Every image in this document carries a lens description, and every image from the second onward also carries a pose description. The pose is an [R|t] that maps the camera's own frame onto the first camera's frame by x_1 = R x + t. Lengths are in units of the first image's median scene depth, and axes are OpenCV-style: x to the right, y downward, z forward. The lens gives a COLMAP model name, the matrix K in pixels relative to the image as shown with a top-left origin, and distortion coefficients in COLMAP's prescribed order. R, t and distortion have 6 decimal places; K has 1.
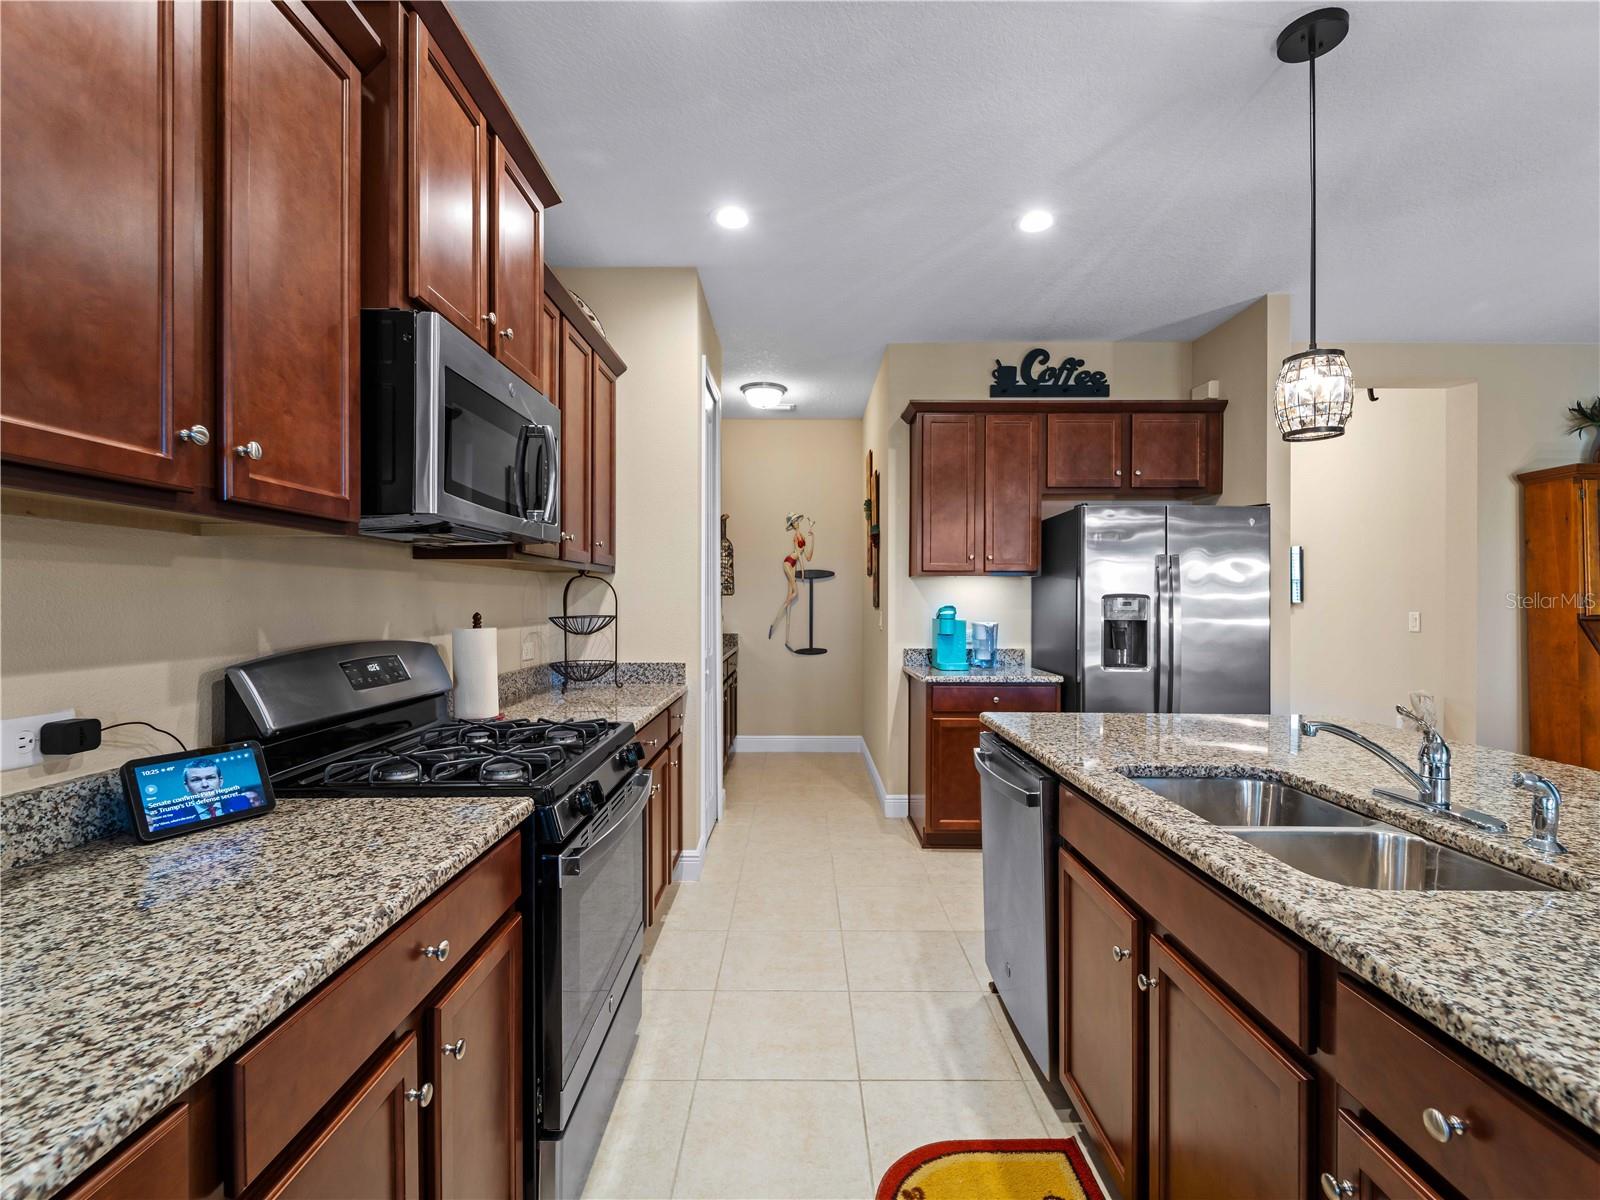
lens RADIAL K [[730.0, 0, 800.0], [0, 730.0, 600.0], [0, 0, 1]] dist [0.002215, -0.000356]
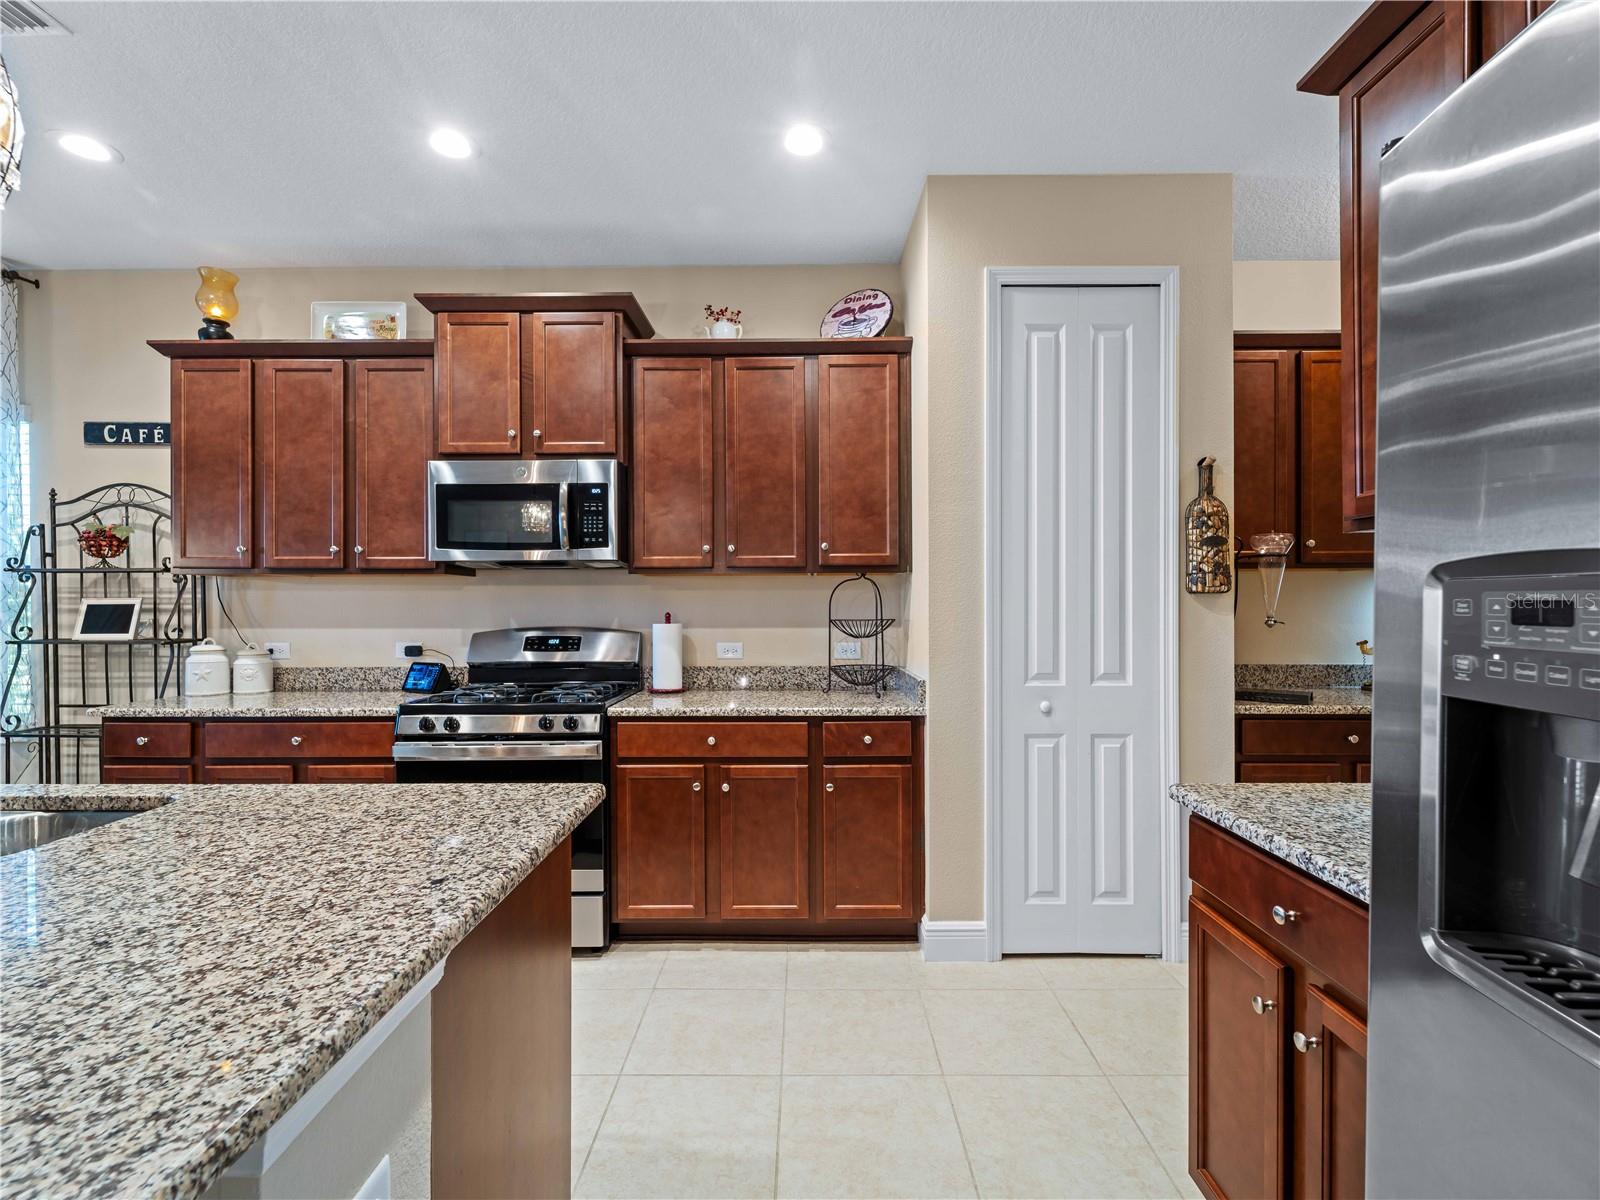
lens RADIAL K [[728.1, 0, 800.9], [0, 728.1, 605.2], [0, 0, 1]] dist [0.002986, -0.001418]
pose [[-0.007493, -0.000050, -0.999972, 0.536443], [0.003351, 0.999994, -0.000075, 0.002842], [0.999966, -0.003352, -0.007493, 0.730313]]
